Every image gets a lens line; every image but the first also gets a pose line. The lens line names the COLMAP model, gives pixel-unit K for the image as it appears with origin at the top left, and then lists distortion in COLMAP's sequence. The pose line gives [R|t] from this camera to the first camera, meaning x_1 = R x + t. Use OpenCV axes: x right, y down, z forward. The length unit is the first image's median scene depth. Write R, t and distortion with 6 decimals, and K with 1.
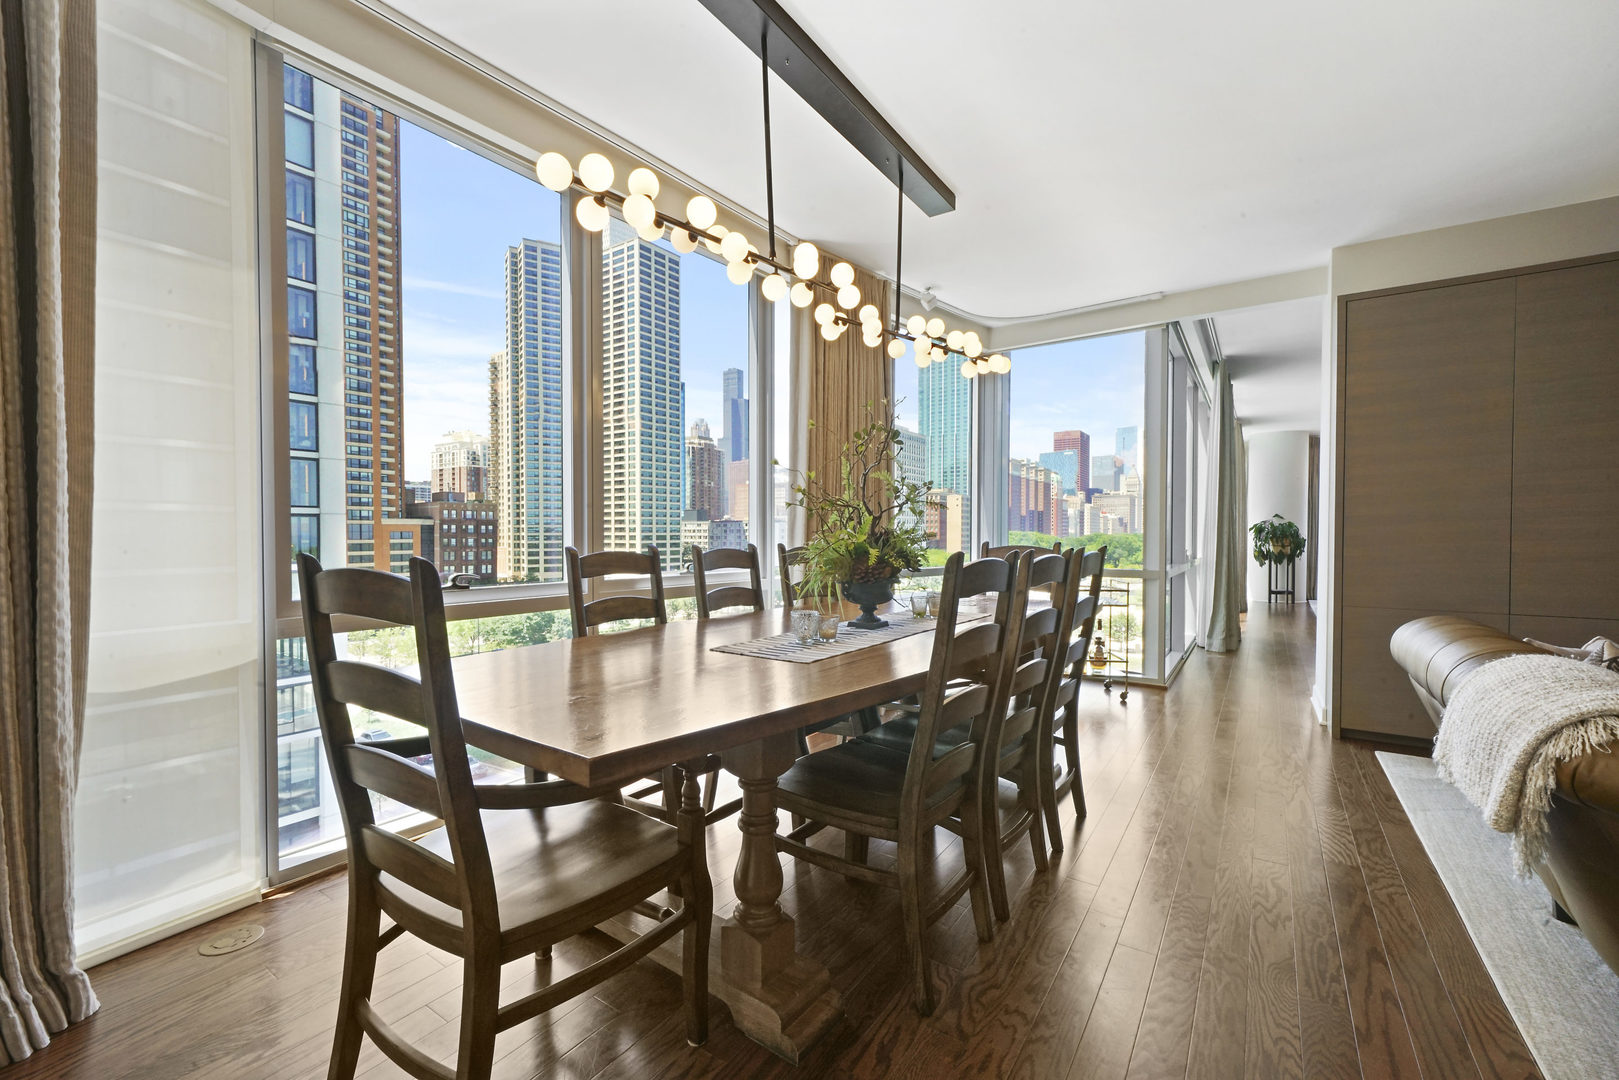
lens RADIAL K [[676.0, 0, 800.4], [0, 676.0, 545.5], [0, 0, 1]] dist [-0.000654, -0.000090]
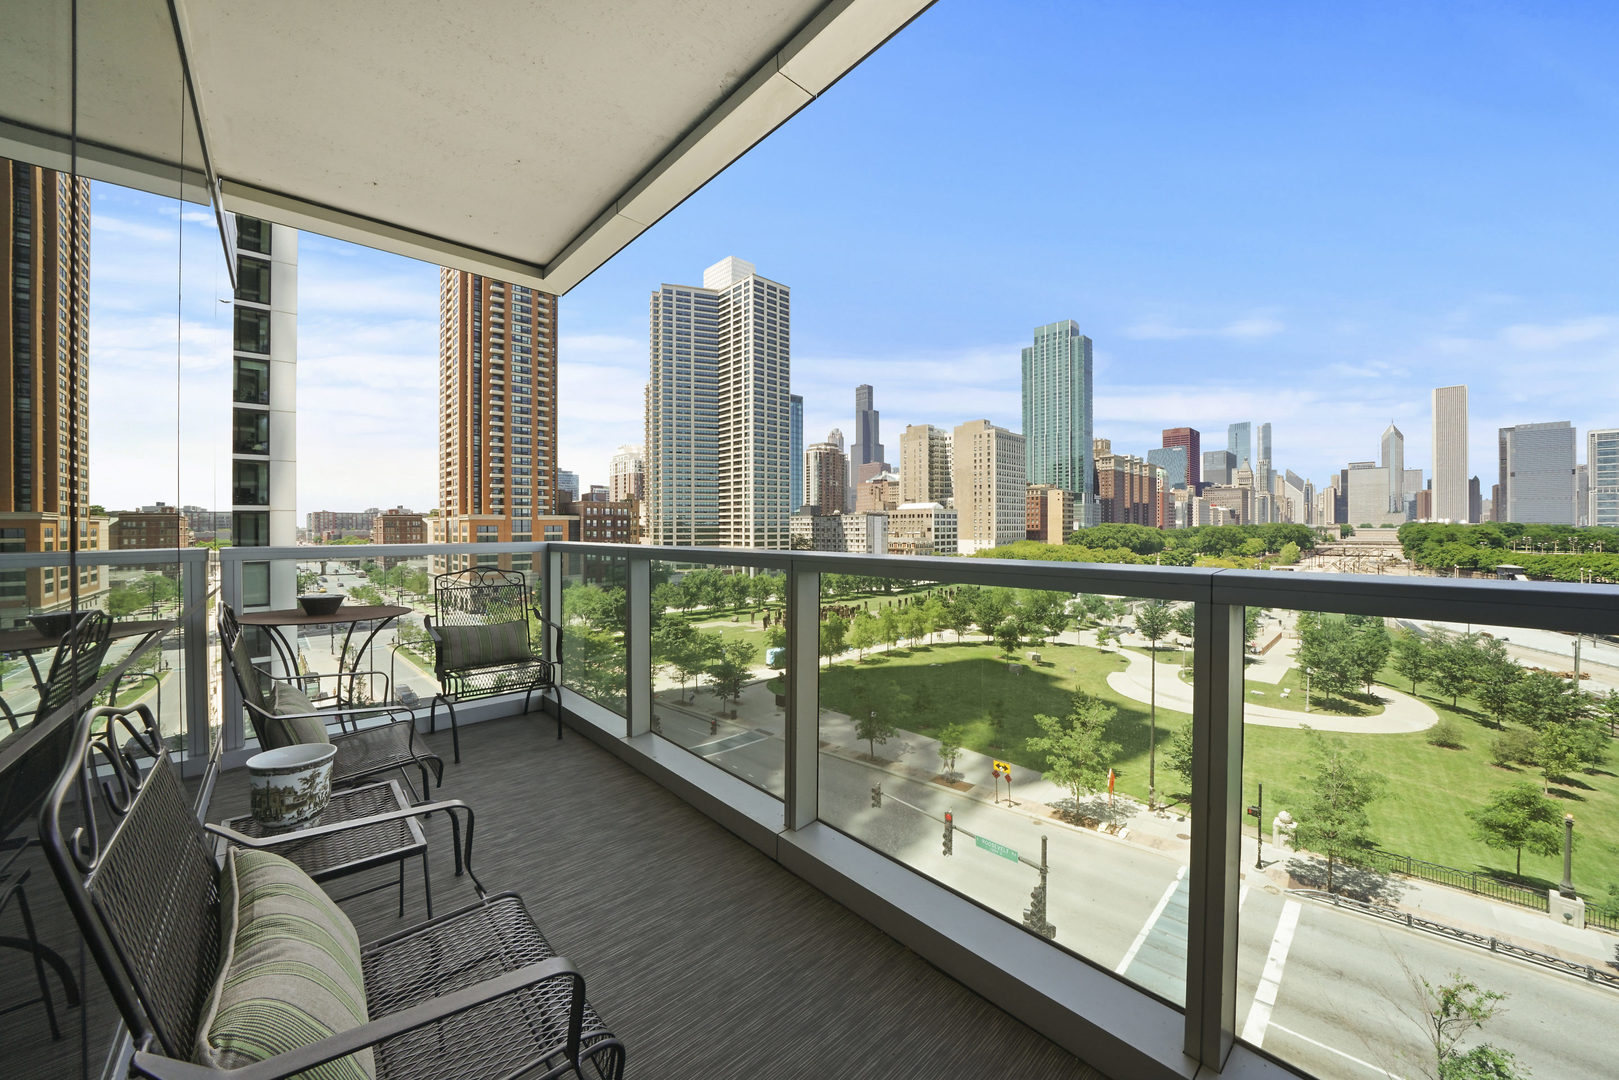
lens RADIAL K [[578.2, 0, 809.5], [0, 578.2, 530.8], [0, 0, 1]] dist [-0.022594, 0.000015]
pose [[0.979750, -0.001361, -0.200219, 0.081567], [-0.000587, 0.999953, -0.009668, -0.001292], [0.200223, 0.009590, 0.979703, 0.066184]]
